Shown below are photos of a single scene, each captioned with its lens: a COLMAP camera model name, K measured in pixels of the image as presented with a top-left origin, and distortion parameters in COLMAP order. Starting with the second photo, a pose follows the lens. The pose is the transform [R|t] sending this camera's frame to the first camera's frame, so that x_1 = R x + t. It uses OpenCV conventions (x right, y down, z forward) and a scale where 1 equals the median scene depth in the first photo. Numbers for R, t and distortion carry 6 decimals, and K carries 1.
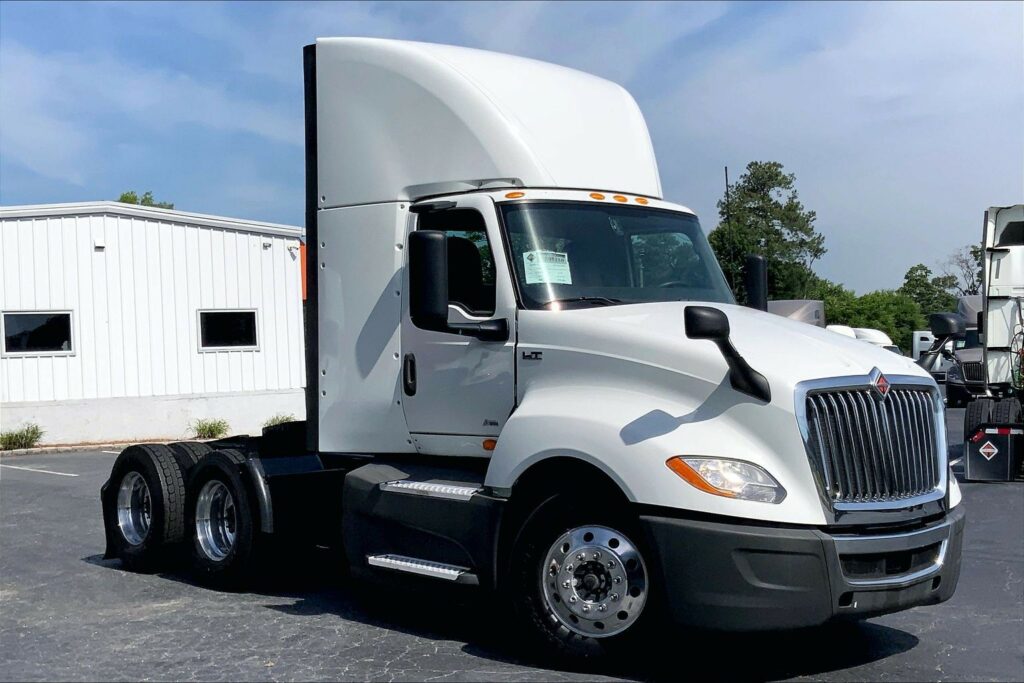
lens RADIAL K [[1310.0, 0, 511.1], [0, 1310.0, 332.5], [0, 0, 1]] dist [0.057563, 0.000000]
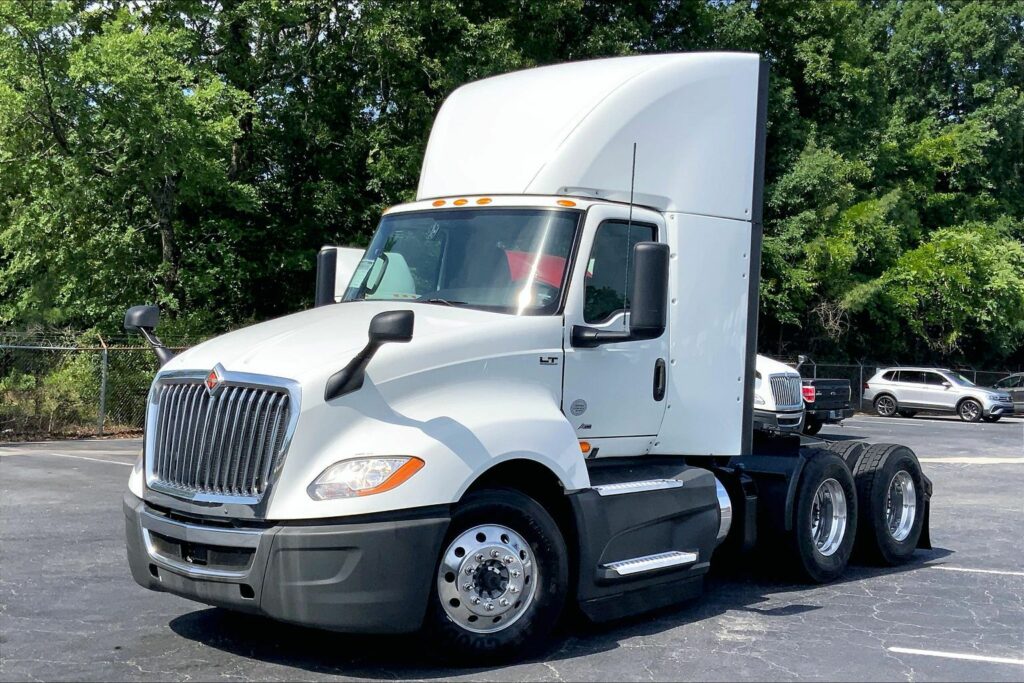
lens RADIAL K [[1229.0, 0, 511.2], [0, 1229.0, 341.0], [0, 0, 1]] dist [0.083439, 0.000000]
pose [[0.238562, 0.011799, -0.971056, 0.217259], [-0.014170, 0.999862, 0.008667, -0.000414], [0.971024, 0.011692, 0.238696, 0.169932]]
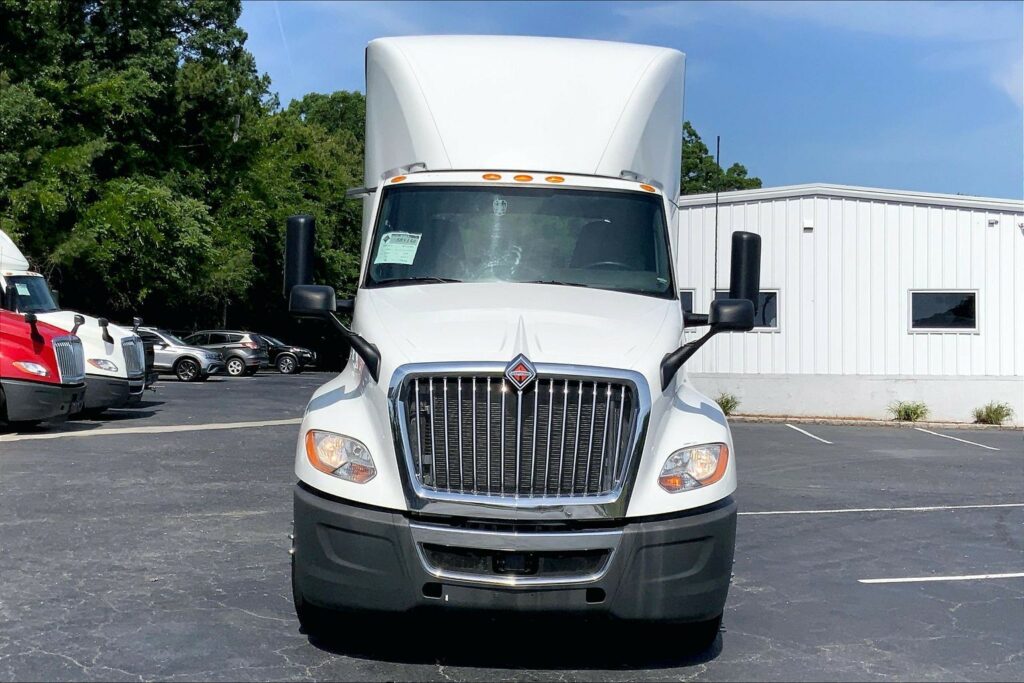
lens RADIAL K [[1310.0, 0, 515.0], [0, 1310.0, 348.7], [0, 0, 1]] dist [0.057563, 0.000000]
pose [[0.786530, 0.040135, -0.616247, 0.145387], [-0.023020, 0.999098, 0.035689, -0.001810], [0.617123, -0.013884, 0.786744, 0.045548]]
